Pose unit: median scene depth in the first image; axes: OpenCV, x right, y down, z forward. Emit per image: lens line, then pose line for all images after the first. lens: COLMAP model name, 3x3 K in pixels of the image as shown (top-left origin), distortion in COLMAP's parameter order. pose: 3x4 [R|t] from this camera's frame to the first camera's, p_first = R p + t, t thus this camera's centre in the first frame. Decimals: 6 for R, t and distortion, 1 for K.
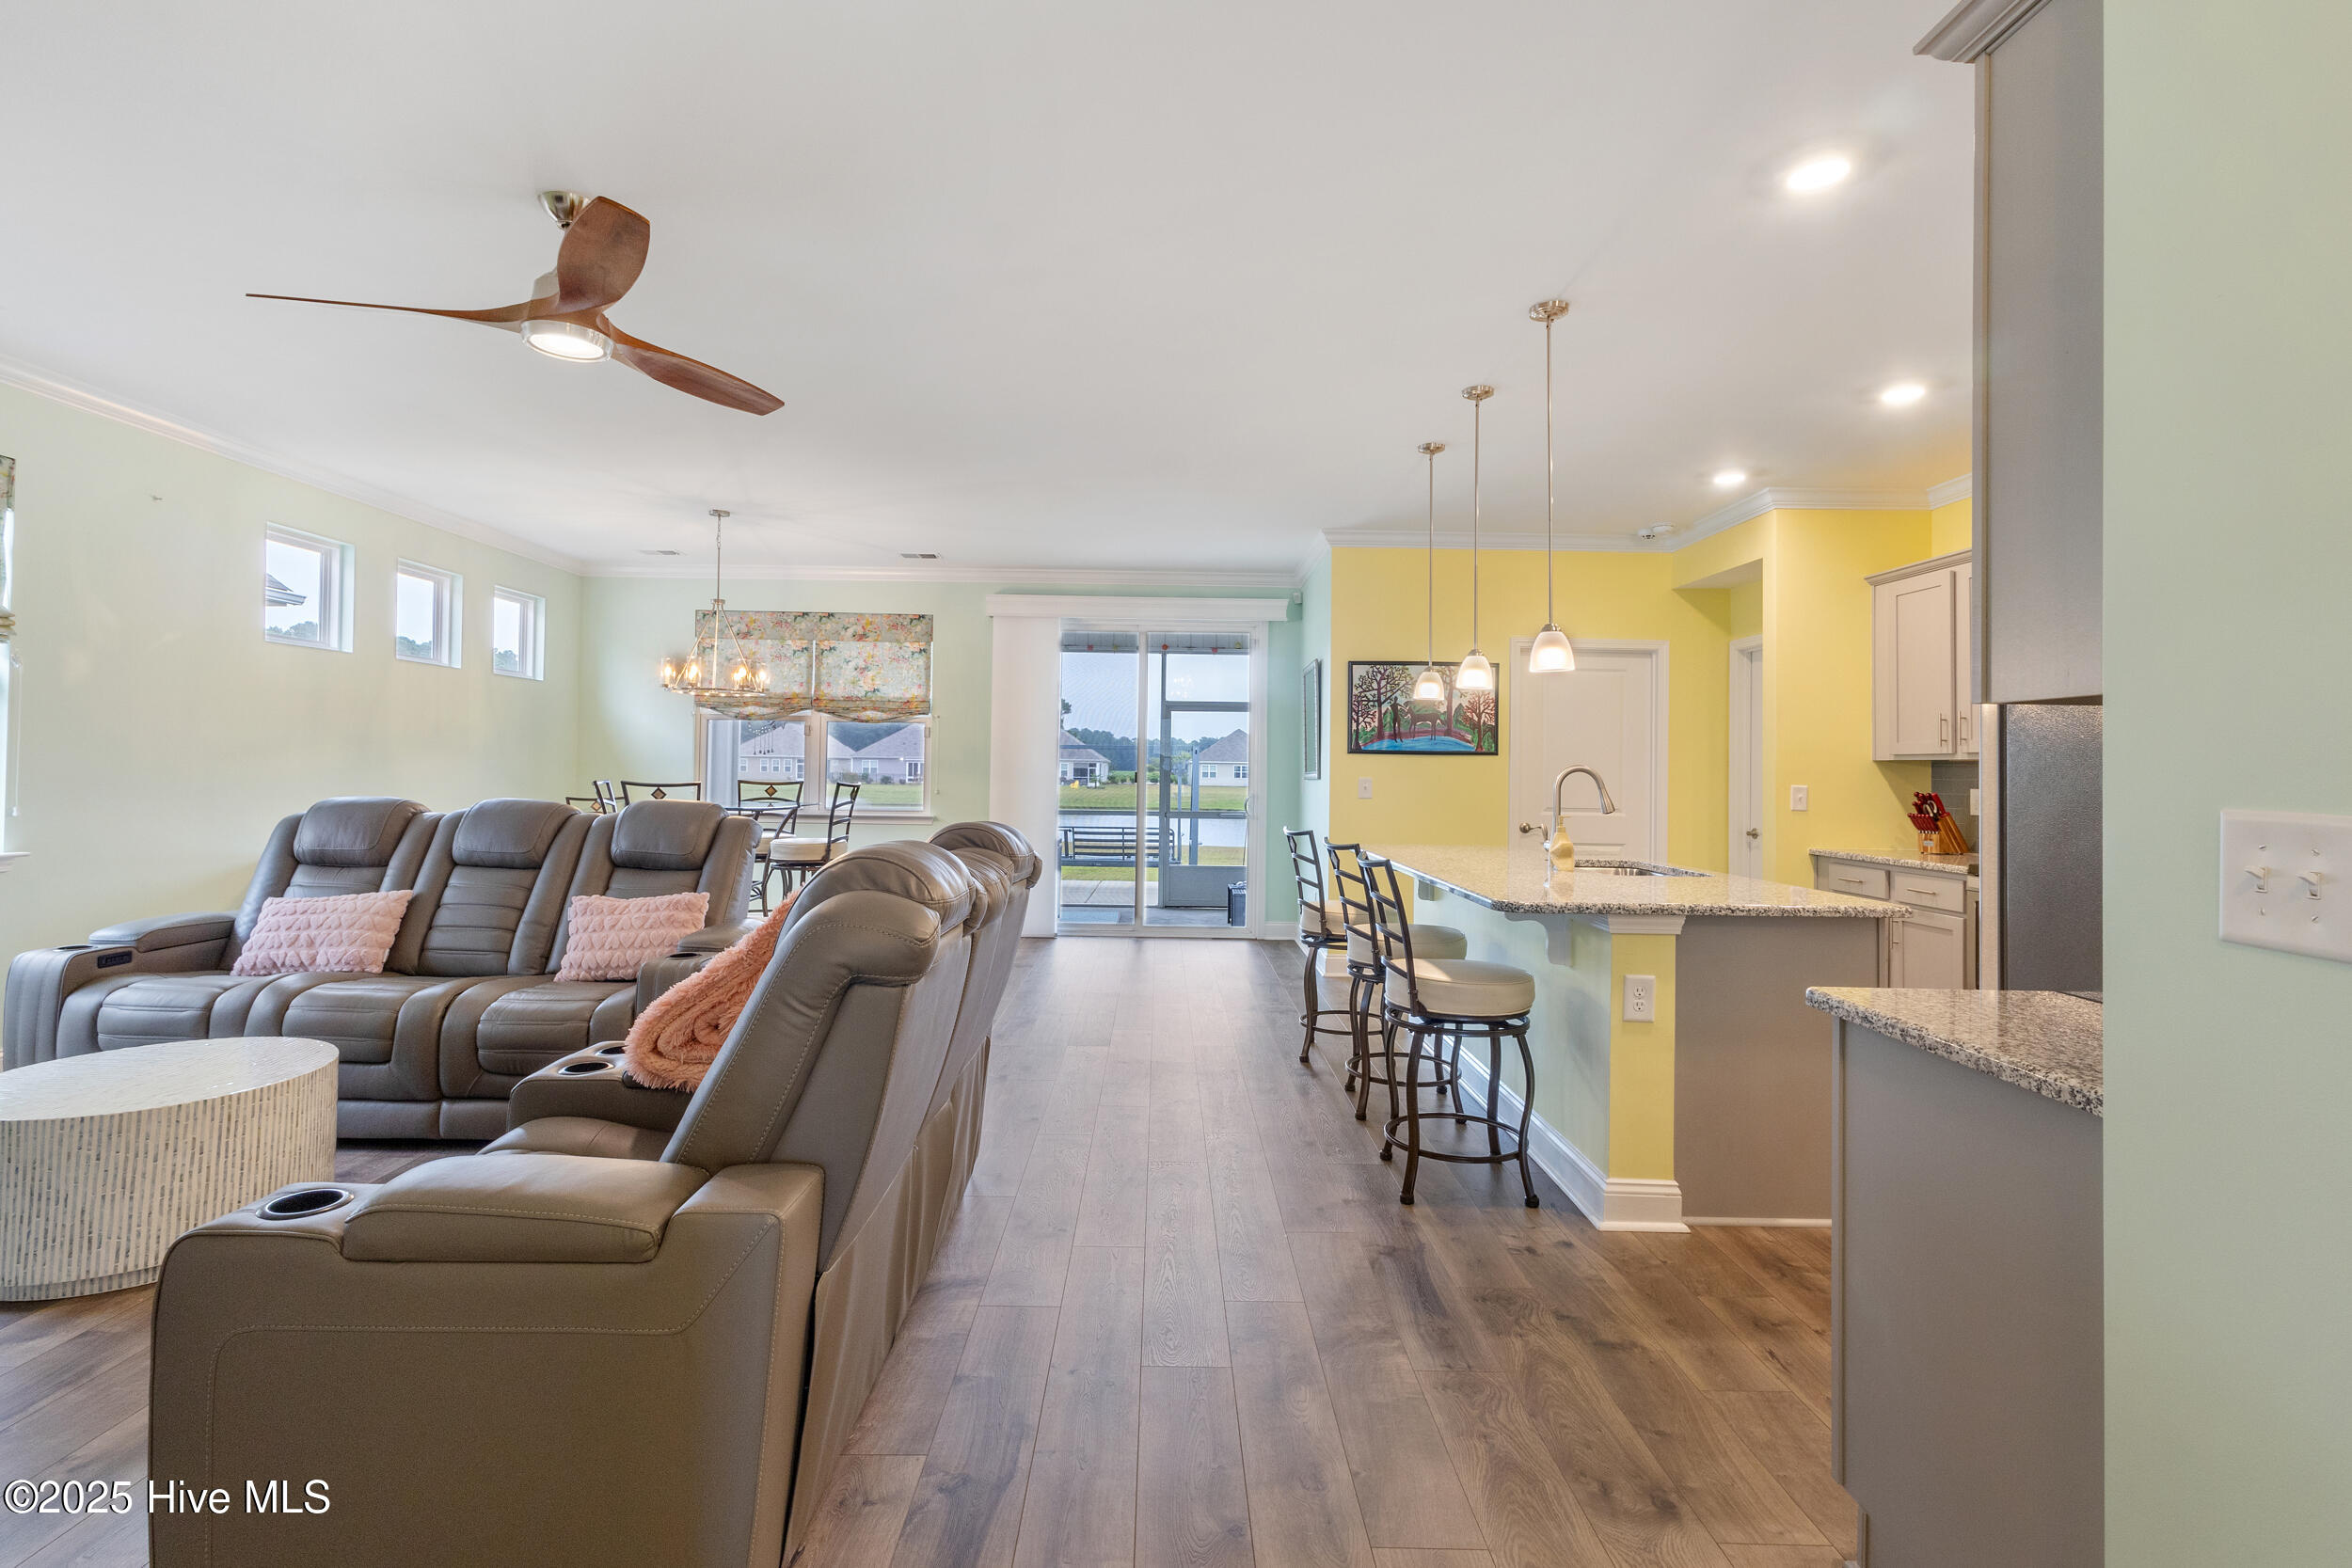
lens RADIAL K [[1088.8, 0, 1180.8], [0, 1088.8, 777.5], [0, 0, 1]] dist [0.000642, 0.000009]
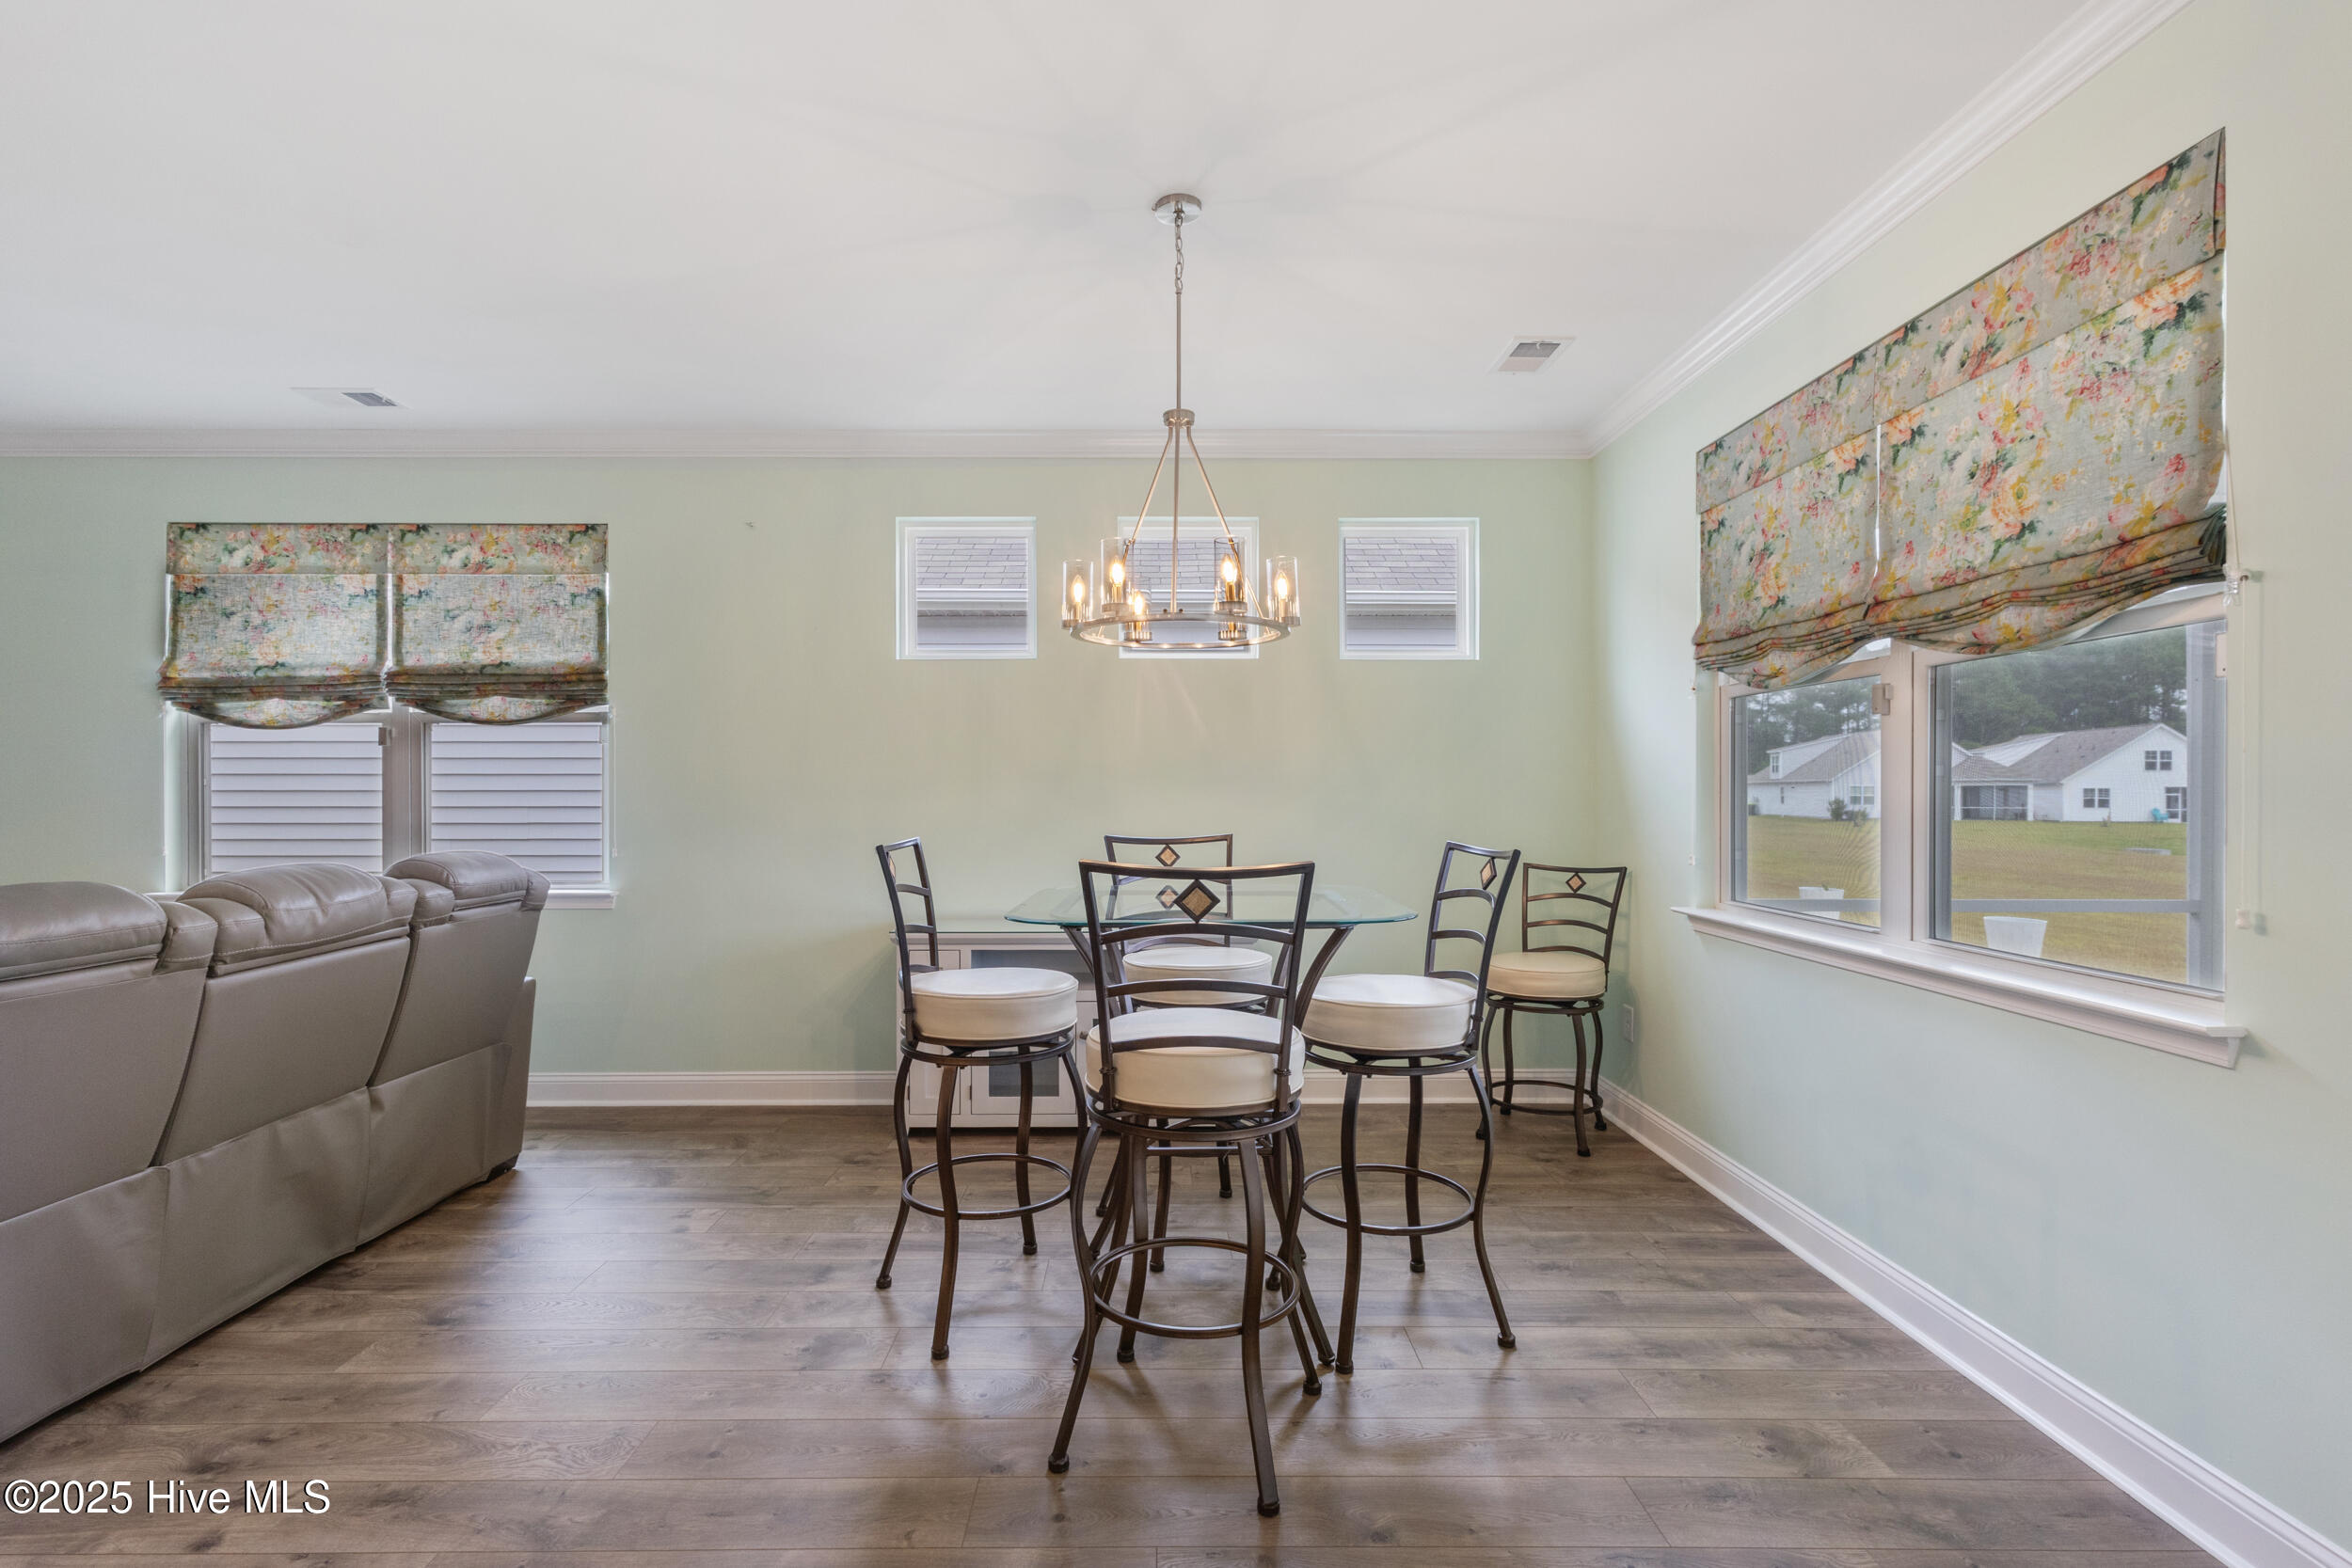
lens RADIAL K [[1088.8, 0, 1175.3], [0, 1088.8, 791.3], [0, 0, 1]] dist [0.000642, 0.000009]
pose [[-0.012818, -0.012712, -0.999837, -0.003815], [-0.011528, 0.999855, -0.012564, -0.008318], [0.999851, 0.011366, -0.012962, 0.789952]]
